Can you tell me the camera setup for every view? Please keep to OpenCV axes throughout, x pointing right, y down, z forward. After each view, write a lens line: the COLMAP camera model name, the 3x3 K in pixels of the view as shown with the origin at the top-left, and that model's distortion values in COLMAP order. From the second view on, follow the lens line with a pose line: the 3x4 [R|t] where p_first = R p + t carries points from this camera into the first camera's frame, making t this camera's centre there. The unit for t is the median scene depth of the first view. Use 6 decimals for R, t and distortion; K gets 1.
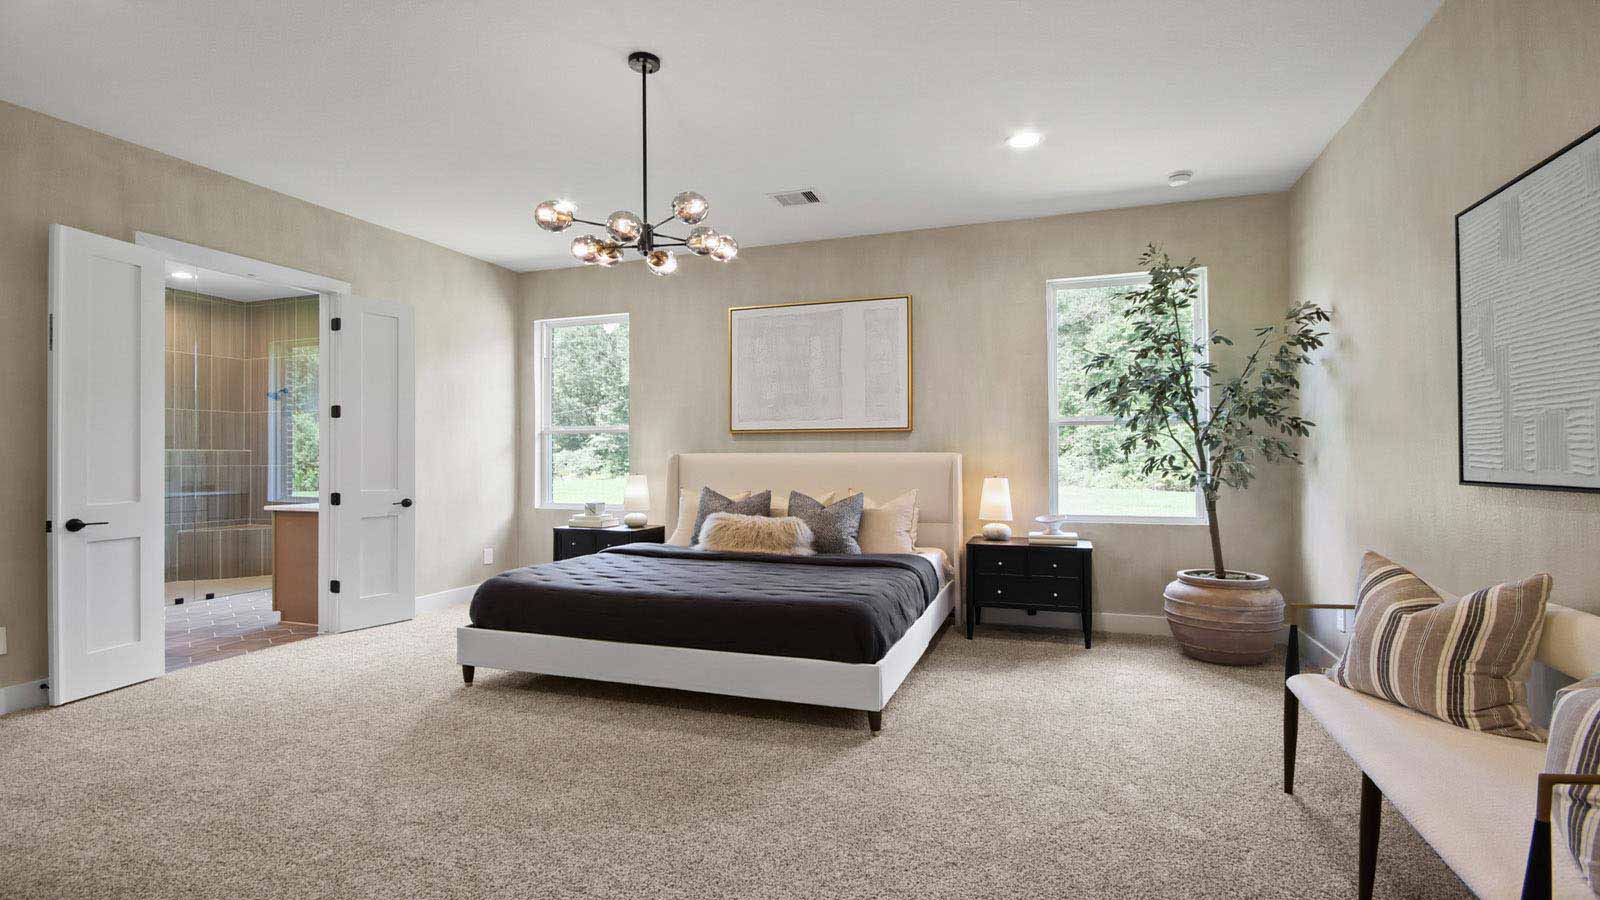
lens RADIAL K [[761.0, 0, 800.0], [0, 761.0, 450.0], [0, 0, 1]] dist [0.000205, 0.000001]
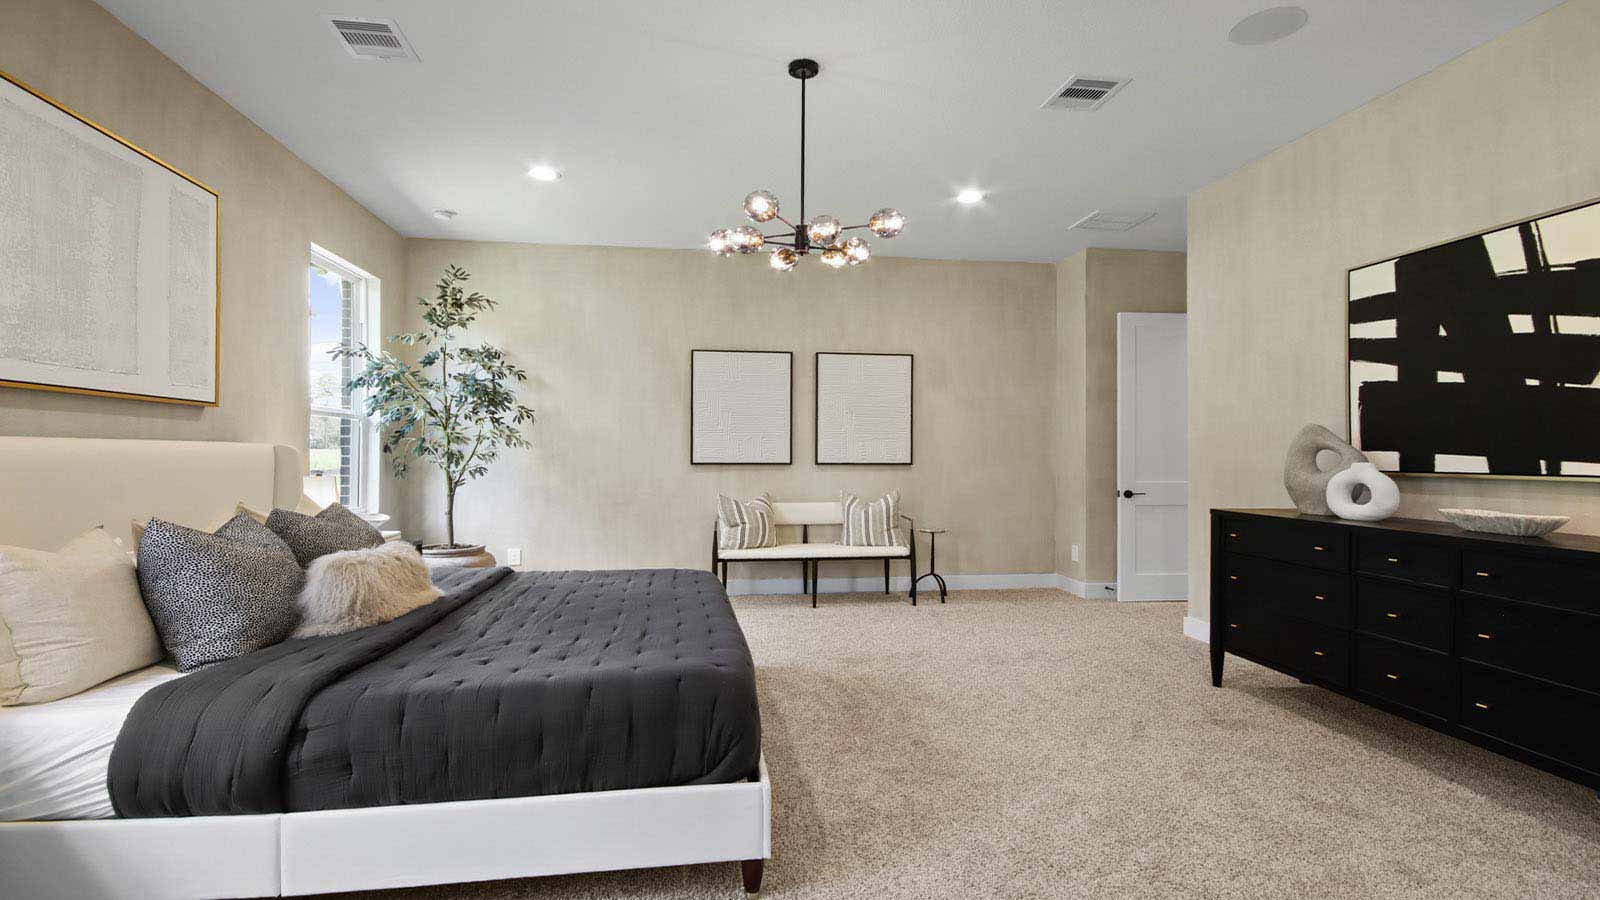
lens RADIAL K [[761.0, 0, 800.0], [0, 761.0, 450.0], [0, 0, 1]] dist [0.000205, 0.000001]
pose [[-0.467547, 0.010345, 0.883908, -0.637198], [-0.006241, 0.999868, -0.015003, 0.016102], [-0.883946, -0.012531, -0.467420, 0.856416]]
